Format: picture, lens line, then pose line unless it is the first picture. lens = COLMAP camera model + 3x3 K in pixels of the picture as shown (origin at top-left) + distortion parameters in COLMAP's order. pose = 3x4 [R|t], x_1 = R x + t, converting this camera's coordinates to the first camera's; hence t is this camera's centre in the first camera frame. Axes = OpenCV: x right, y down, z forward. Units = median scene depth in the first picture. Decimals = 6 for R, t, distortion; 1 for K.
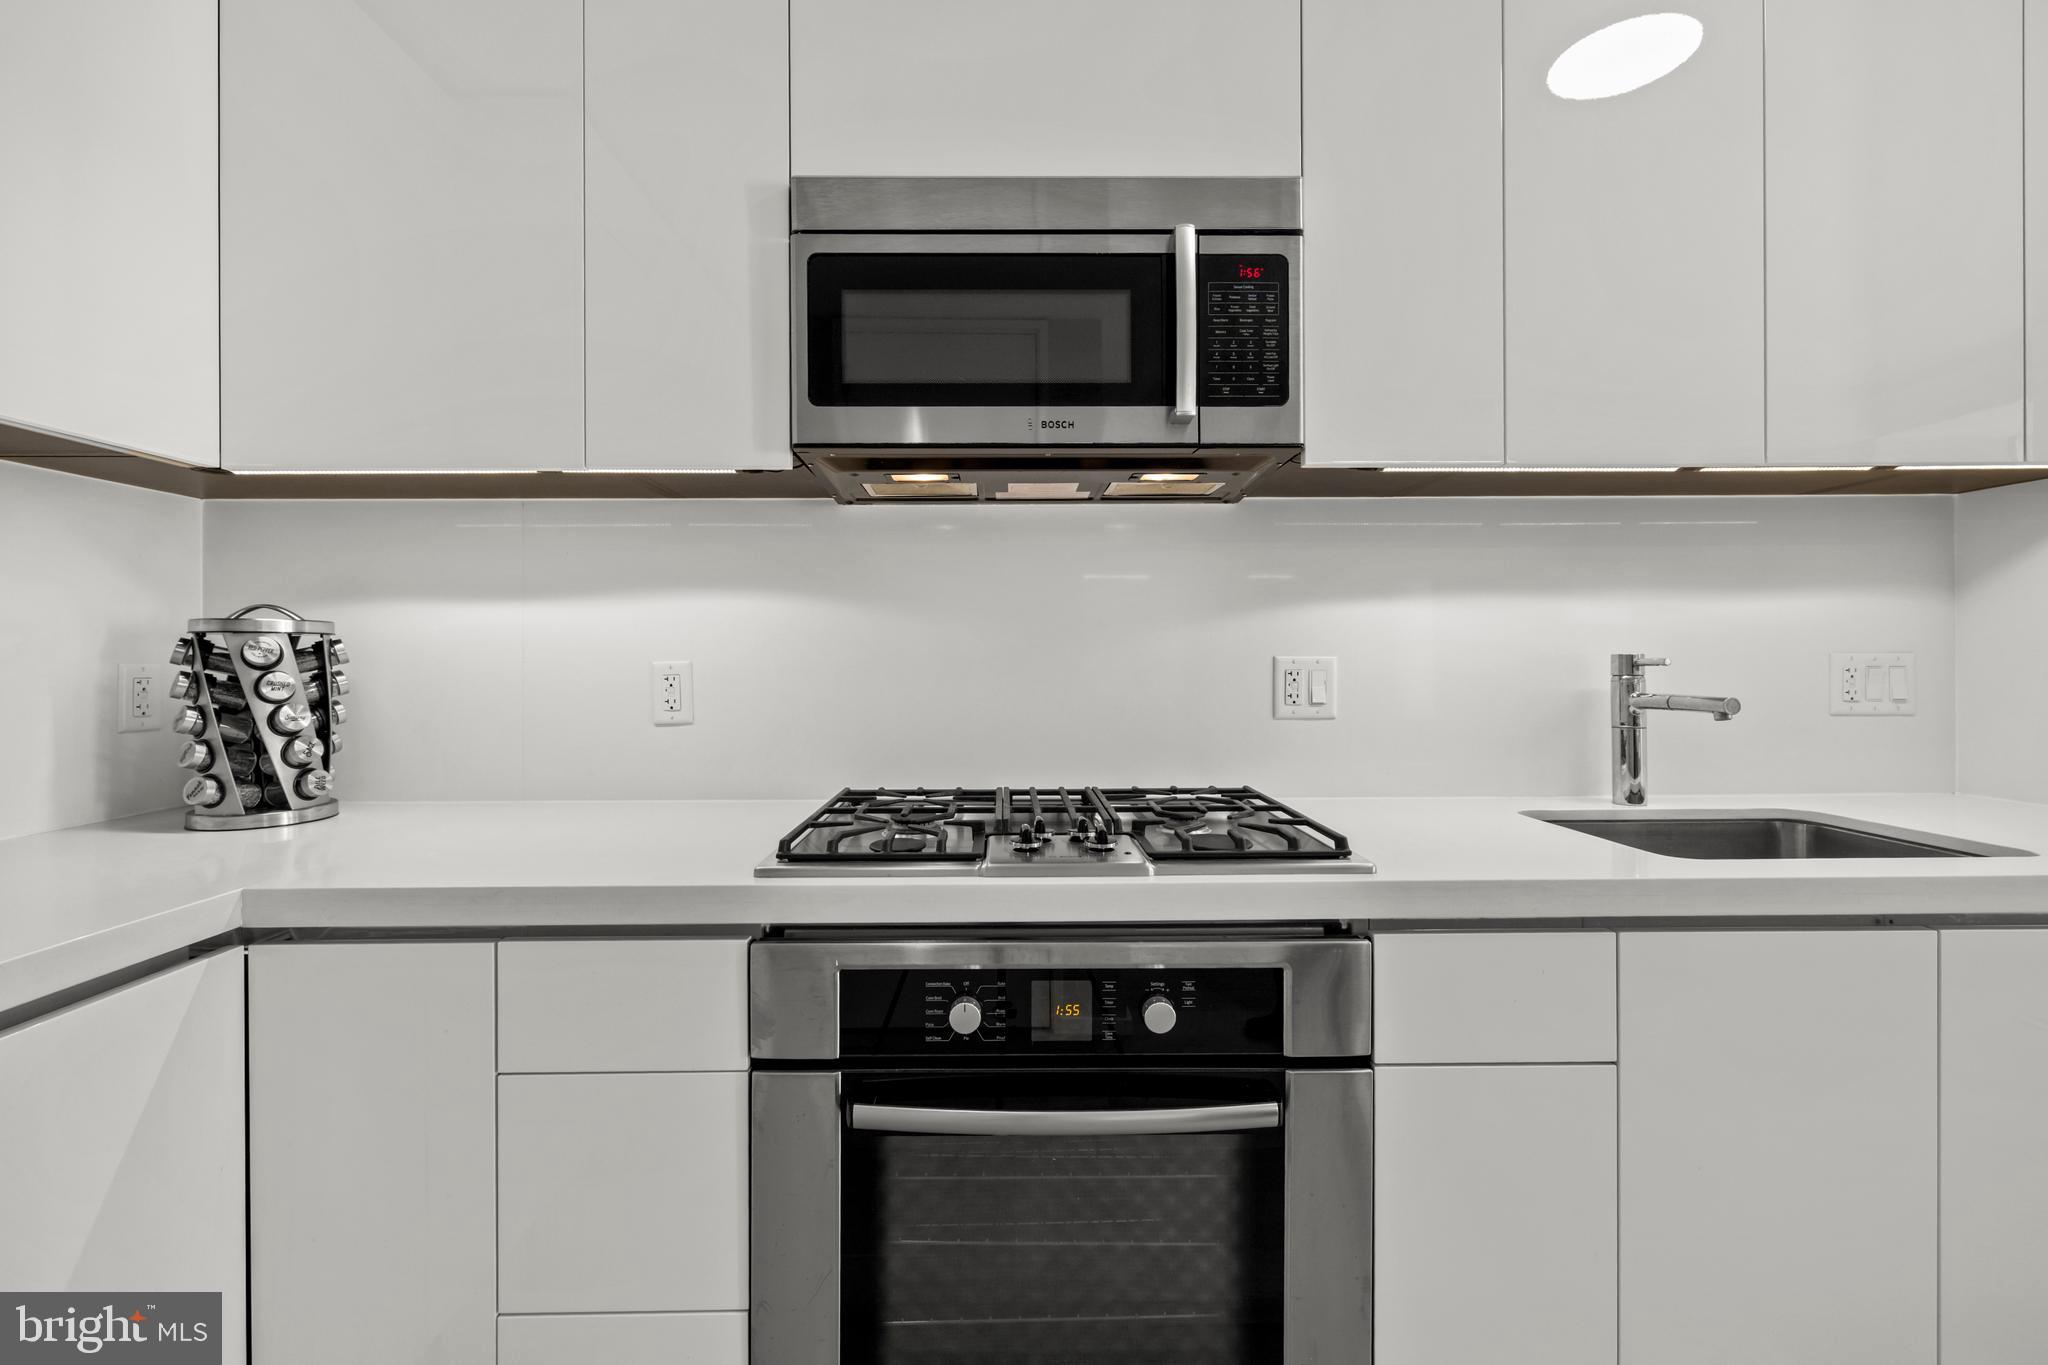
lens RADIAL K [[858.9, 0, 1019.4], [0, 858.9, 671.6], [0, 0, 1]] dist [0.000369, -0.000123]
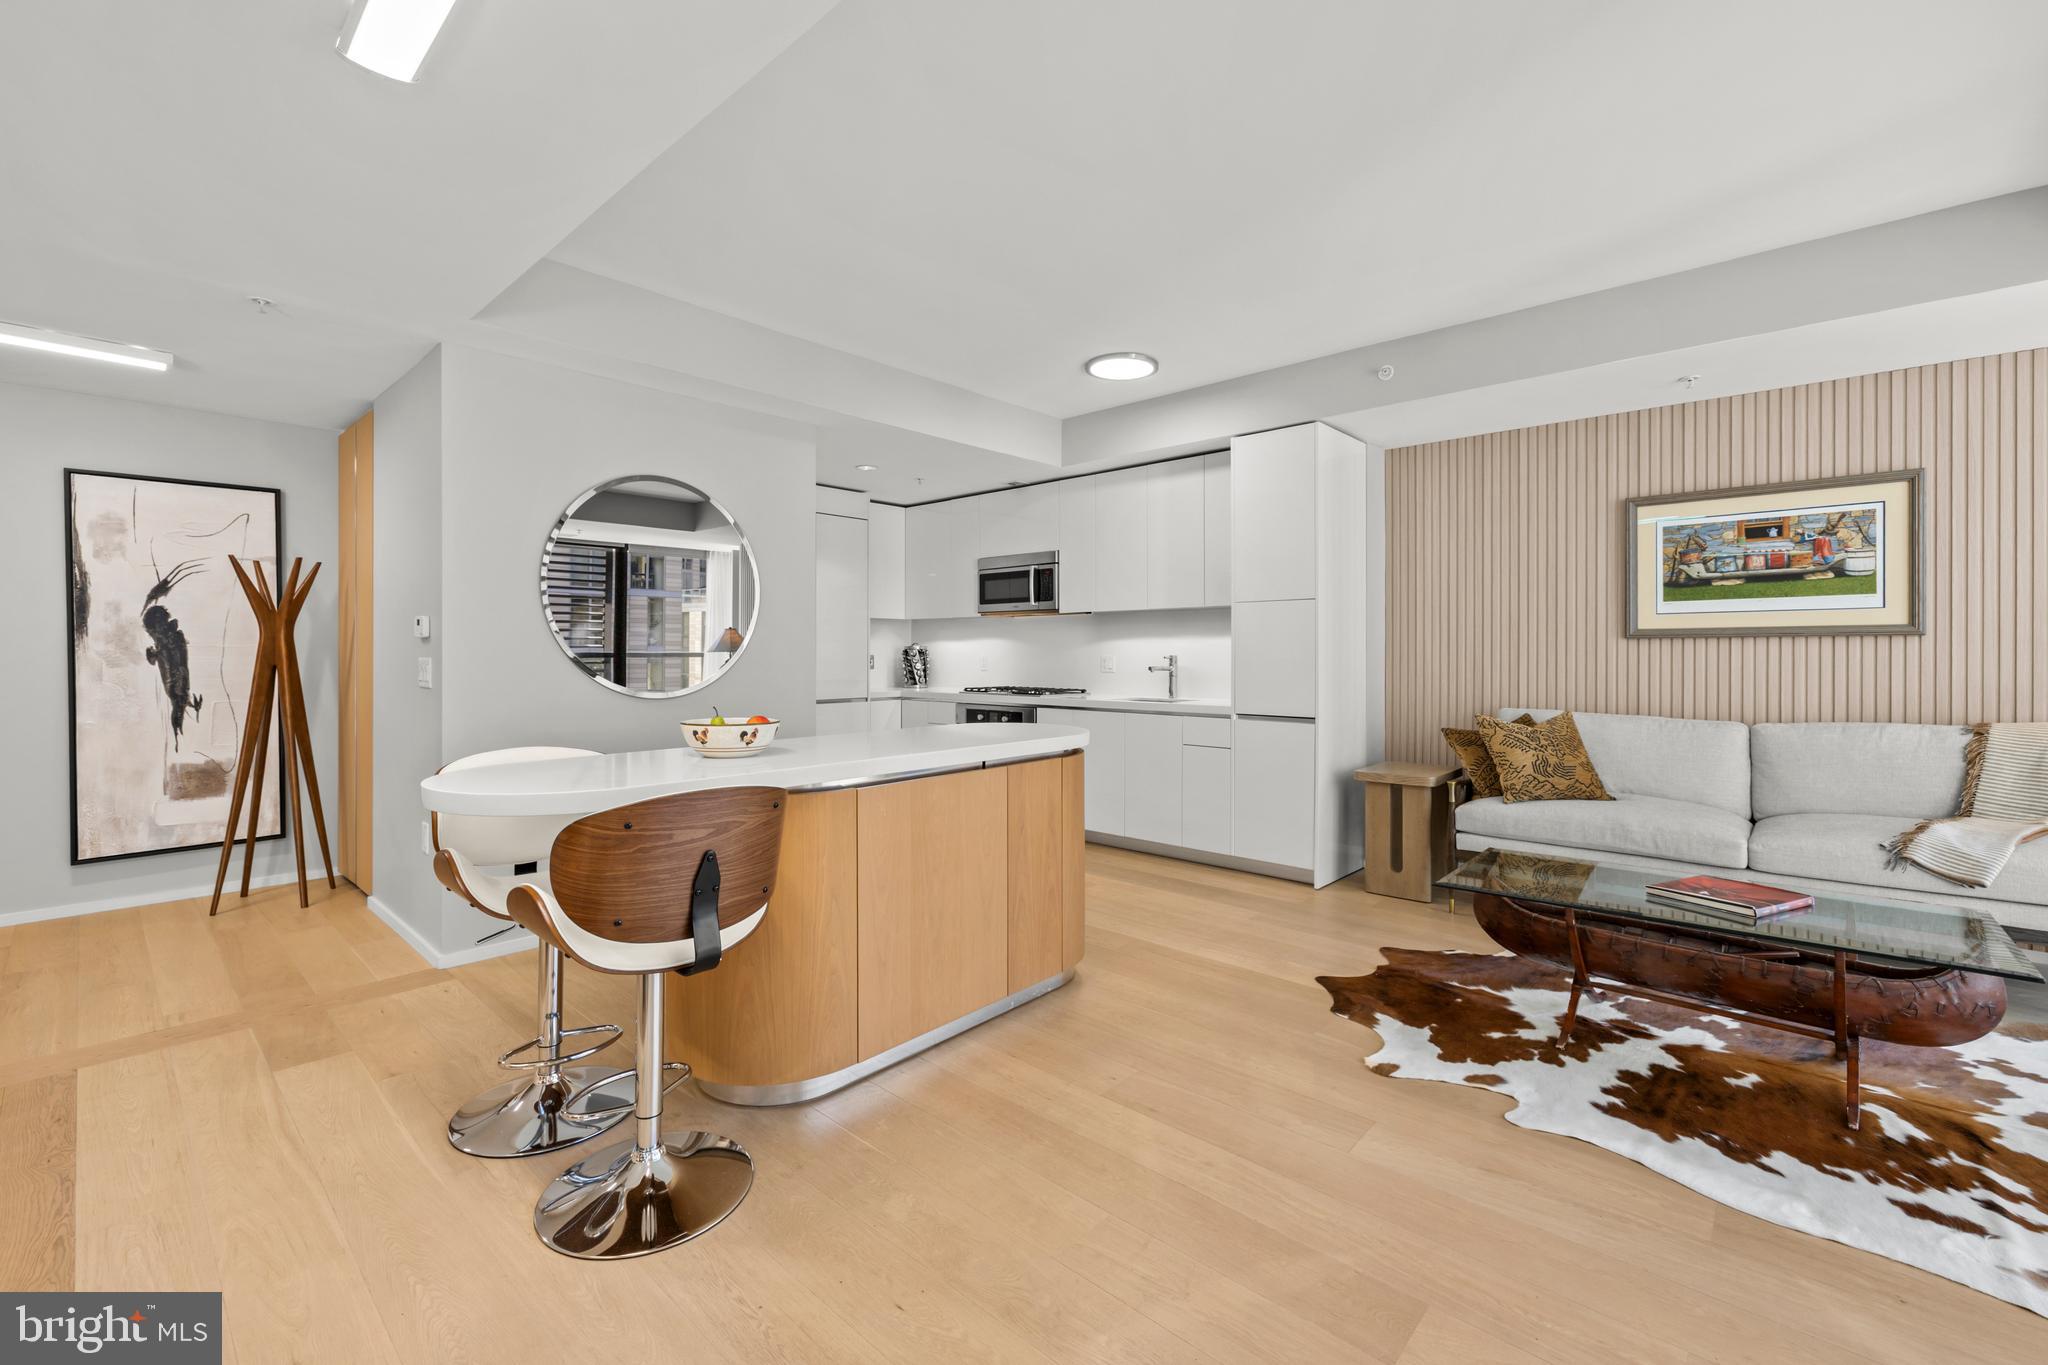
lens RADIAL K [[858.9, 0, 1014.9], [0, 858.9, 659.3], [0, 0, 1]] dist [0.000369, -0.000123]
pose [[0.722704, 0.010013, -0.691085, 3.363223], [-0.005420, 0.999946, 0.008820, -0.035172], [0.691136, -0.002629, 0.722720, -2.483271]]
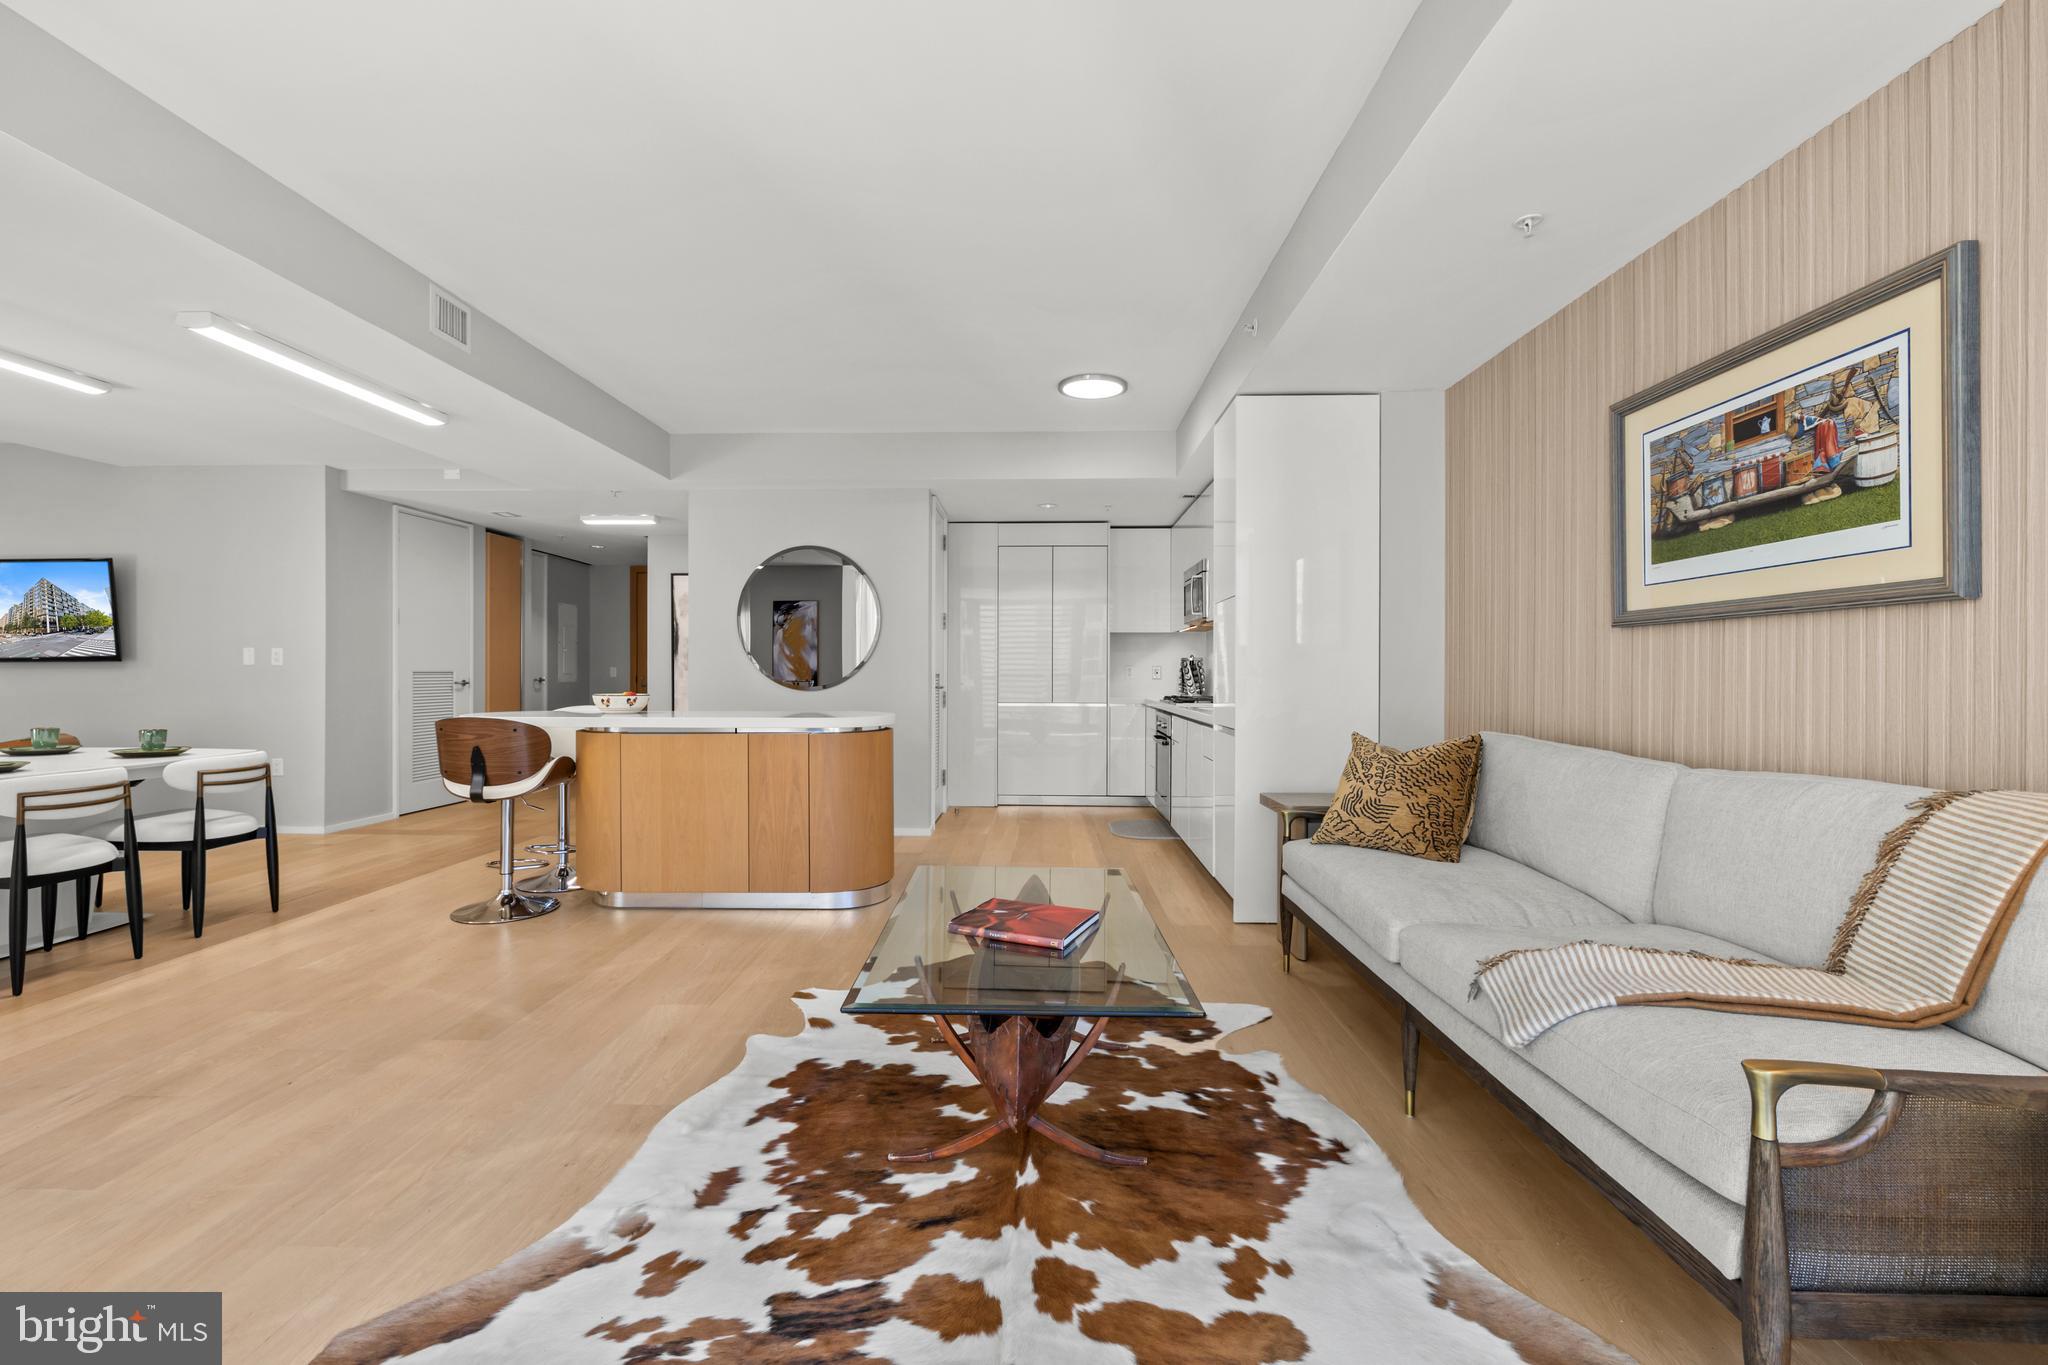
lens RADIAL K [[858.9, 0, 1010.2], [0, 858.9, 674.1], [0, 0, 1]] dist [0.000369, -0.000123]
pose [[-0.050706, 0.007210, -0.998688, 4.955284], [-0.005838, 0.999955, 0.007516, 0.008288], [0.998697, 0.006211, -0.050661, 0.213463]]
